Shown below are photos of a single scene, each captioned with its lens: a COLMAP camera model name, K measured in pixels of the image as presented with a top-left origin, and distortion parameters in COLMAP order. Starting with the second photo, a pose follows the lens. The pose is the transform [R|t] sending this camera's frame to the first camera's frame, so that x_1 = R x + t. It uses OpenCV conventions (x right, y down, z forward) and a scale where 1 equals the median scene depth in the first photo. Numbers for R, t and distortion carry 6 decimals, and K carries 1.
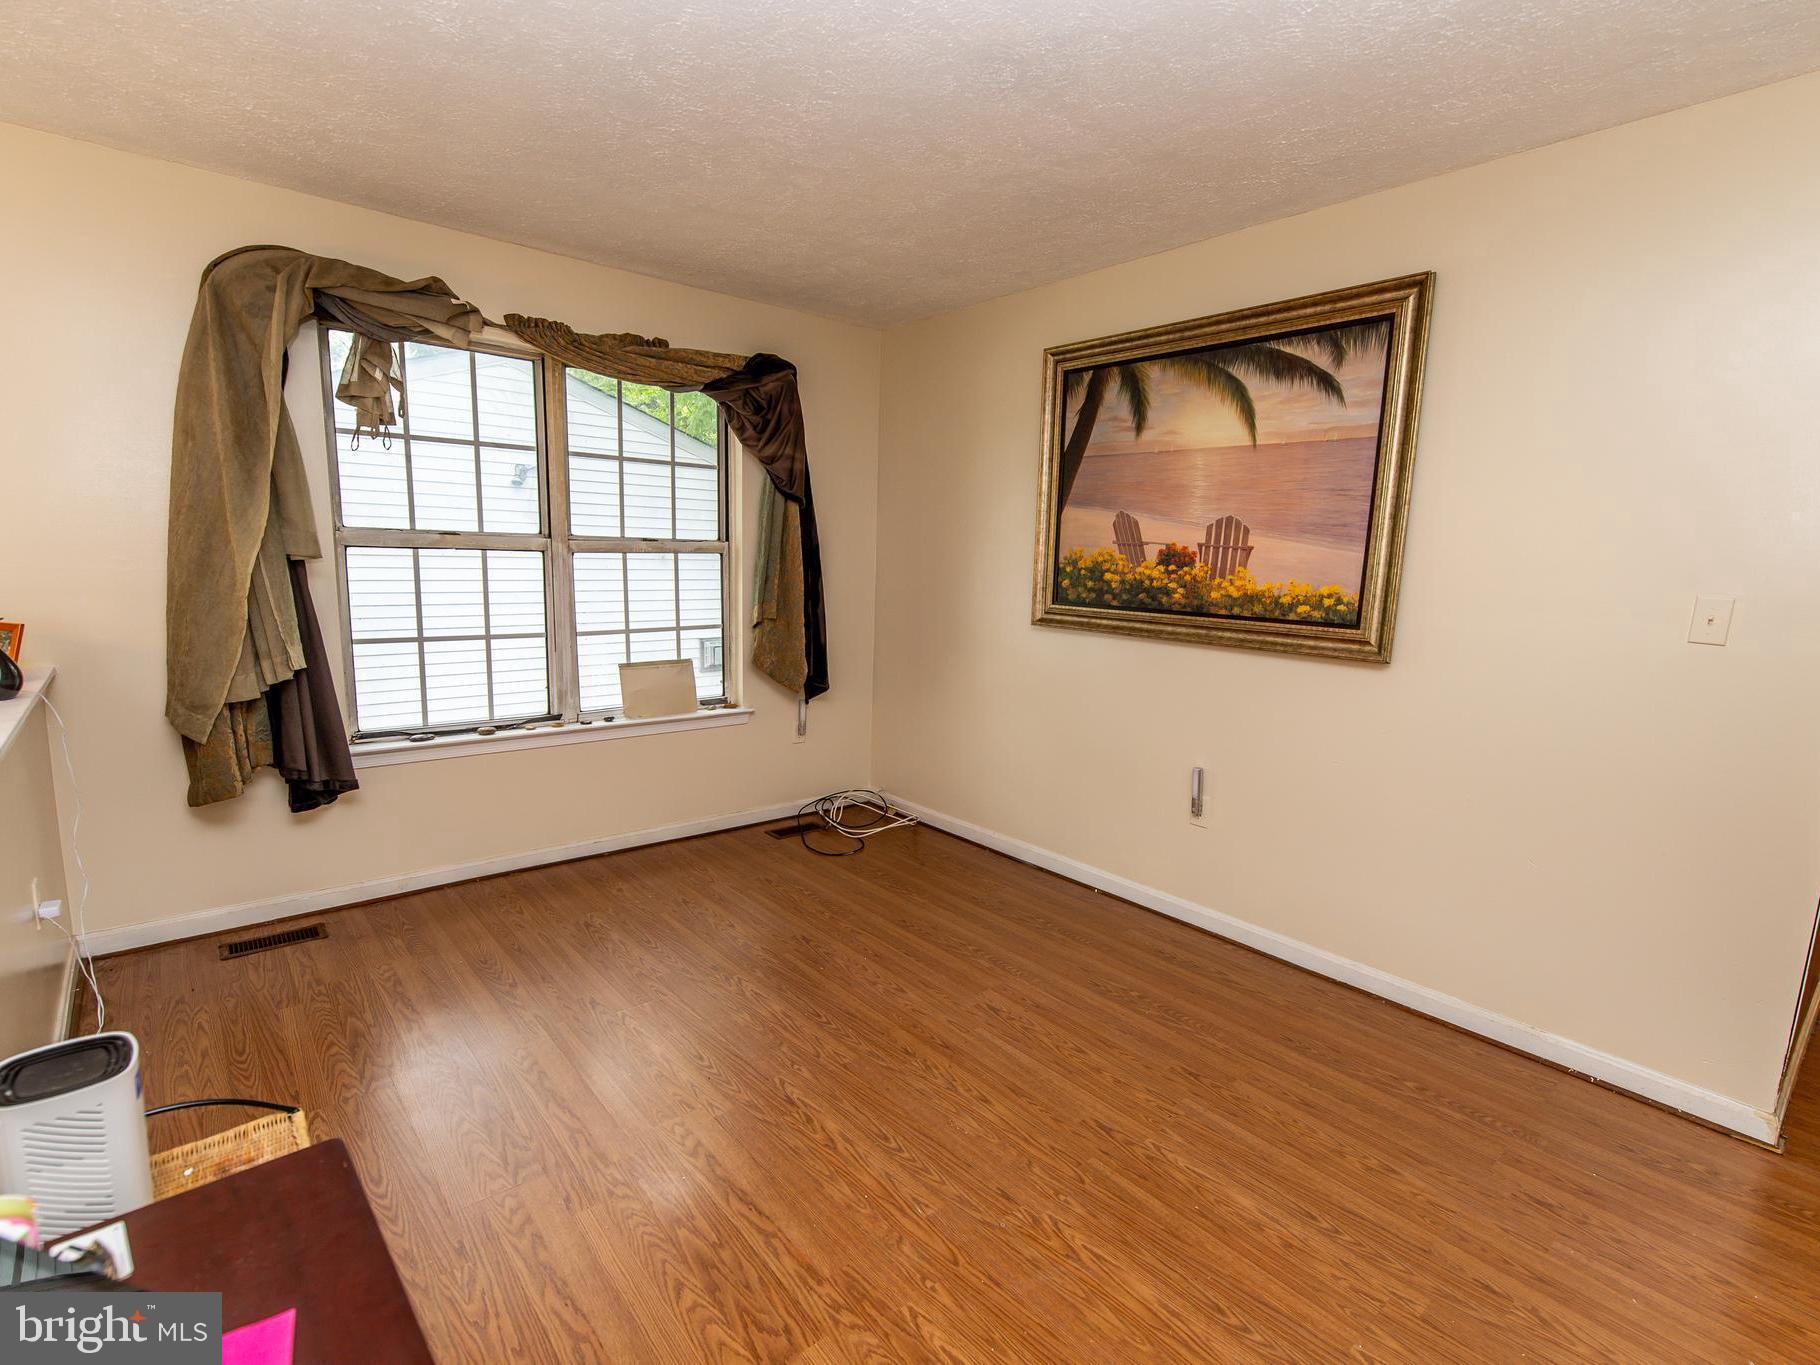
lens RADIAL K [[875.5, 0, 907.9], [0, 875.5, 684.3], [0, 0, 1]] dist [0.004390, -0.003817]
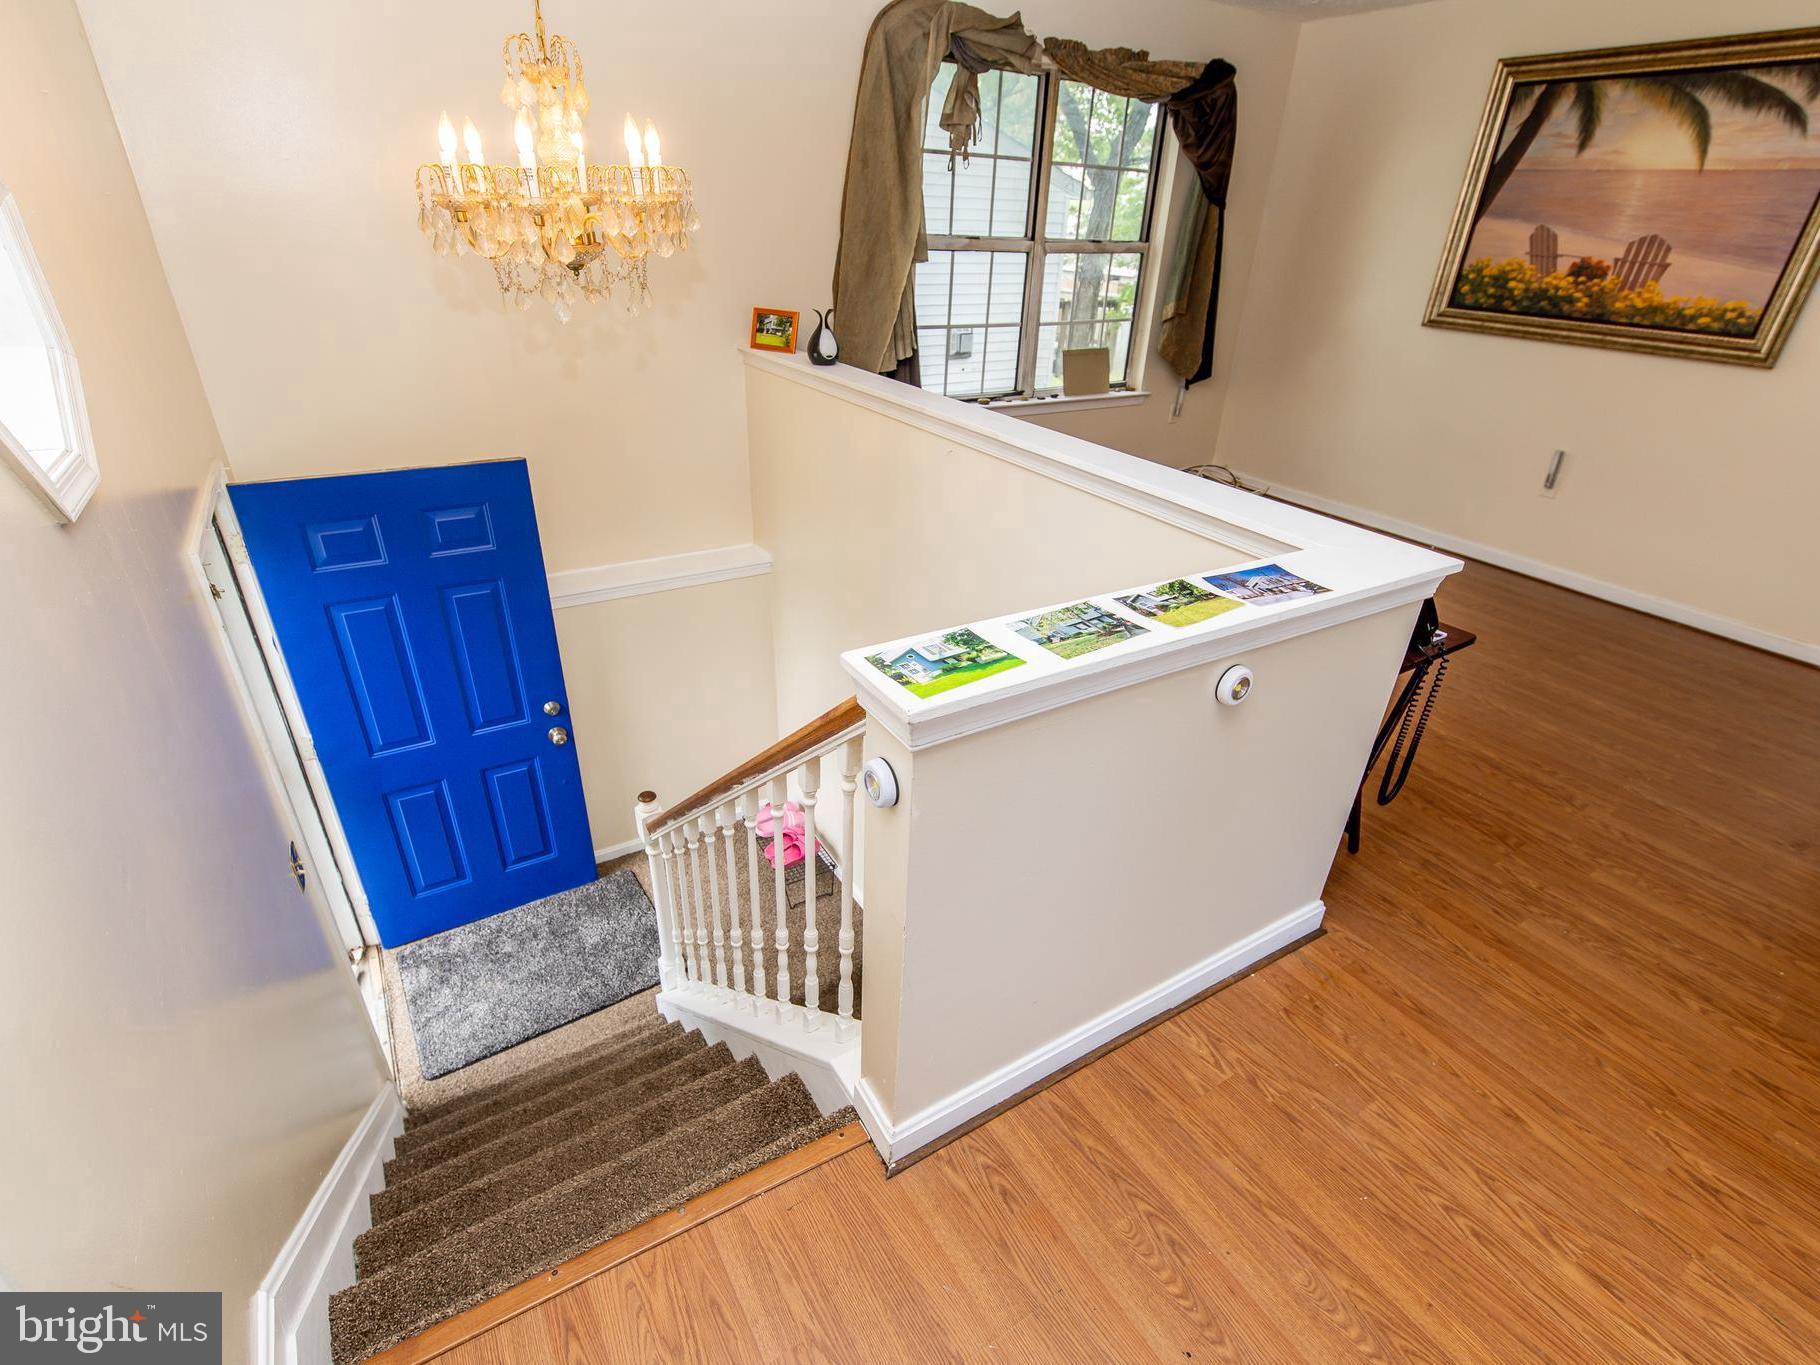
lens RADIAL K [[875.5, 0, 904.9], [0, 875.5, 687.3], [0, 0, 1]] dist [0.004390, -0.003817]
pose [[0.989972, 0.075086, -0.119656, -0.420060], [-0.030905, 0.941639, 0.335202, 0.020195], [0.137842, -0.328142, 0.934517, -0.427626]]
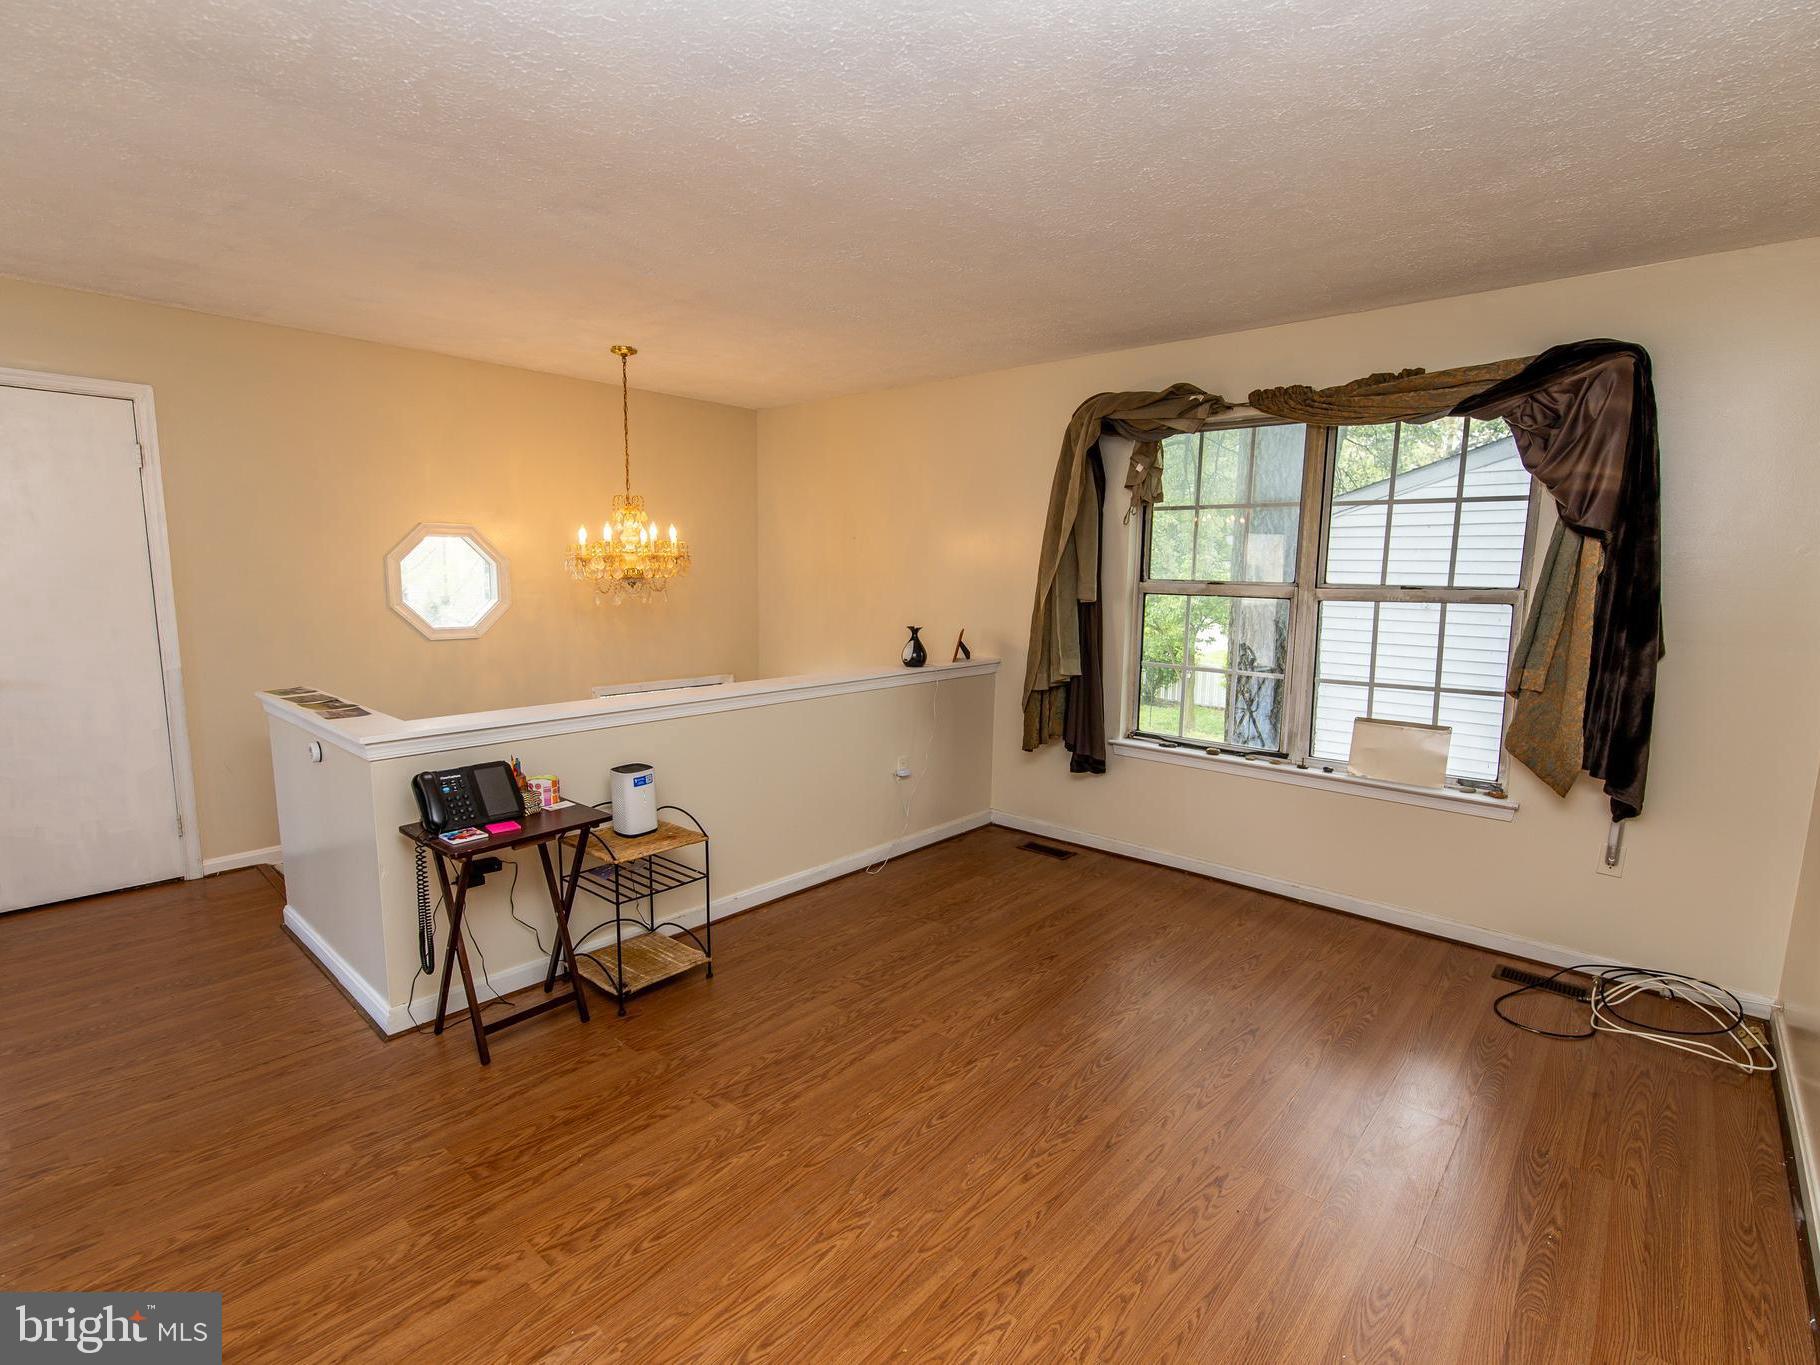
lens RADIAL K [[875.5, 0, 913.1], [0, 875.5, 683.1], [0, 0, 1]] dist [0.004390, -0.003817]
pose [[0.143842, 0.105865, -0.983922, 0.612748], [-0.157923, 0.983975, 0.082784, -0.071117], [0.976918, 0.143476, 0.158256, 0.423818]]
